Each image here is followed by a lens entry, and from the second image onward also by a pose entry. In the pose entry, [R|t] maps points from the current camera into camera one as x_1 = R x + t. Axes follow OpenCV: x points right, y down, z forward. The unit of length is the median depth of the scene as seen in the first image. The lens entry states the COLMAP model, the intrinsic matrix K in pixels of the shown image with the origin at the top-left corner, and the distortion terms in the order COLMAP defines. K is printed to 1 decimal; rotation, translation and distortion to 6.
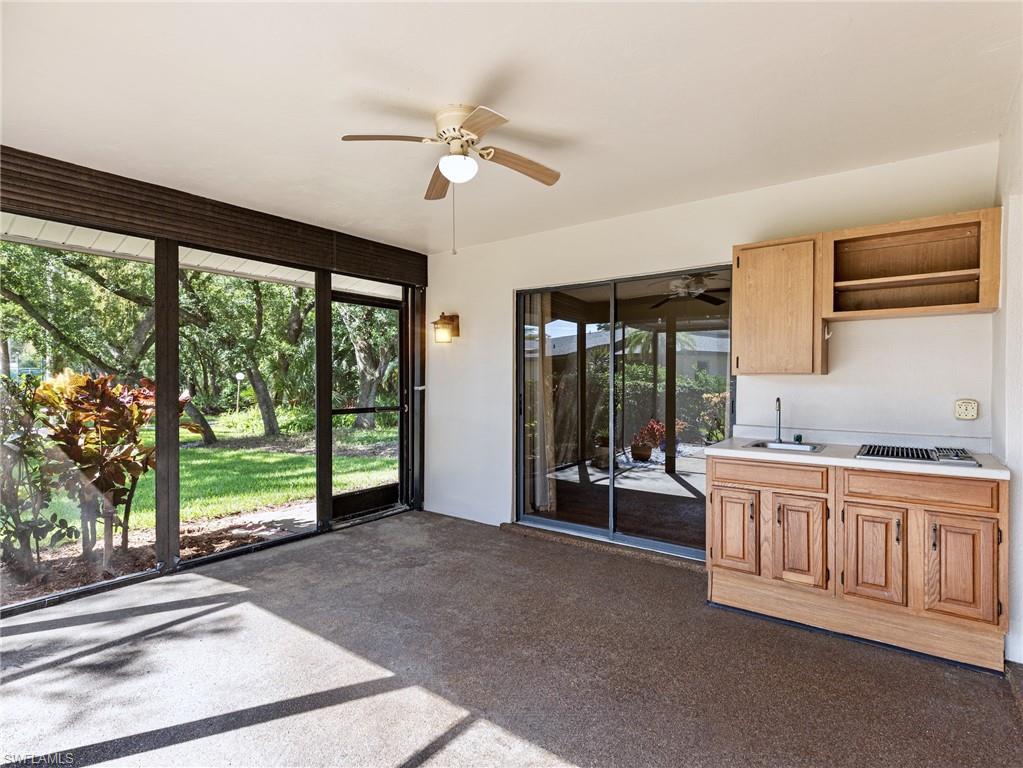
lens RADIAL K [[517.5, 0, 511.8], [0, 517.5, 377.1], [0, 0, 1]] dist [0.000411, 0.028615]
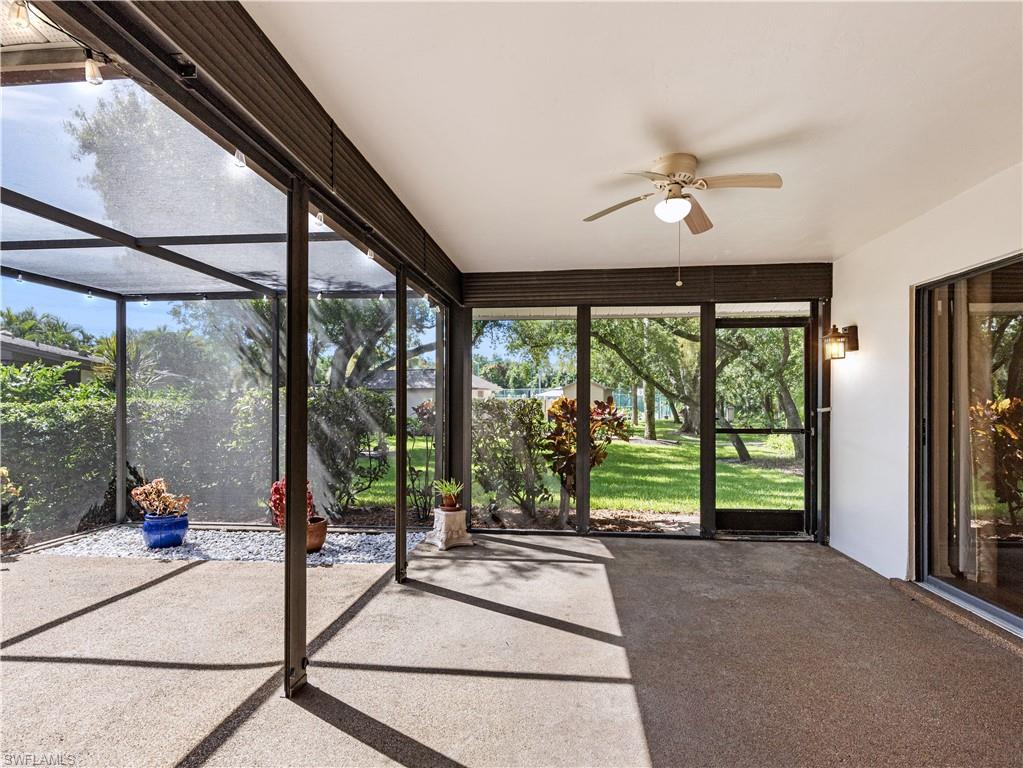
lens RADIAL K [[521.9, 0, 517.8], [0, 521.9, 385.9], [0, 0, 1]] dist [0.002029, 0.001343]
pose [[0.514214, -0.027154, -0.857232, 0.380615], [0.002793, 0.999546, -0.029986, 0.006096], [0.857657, 0.013026, 0.514057, 0.074206]]
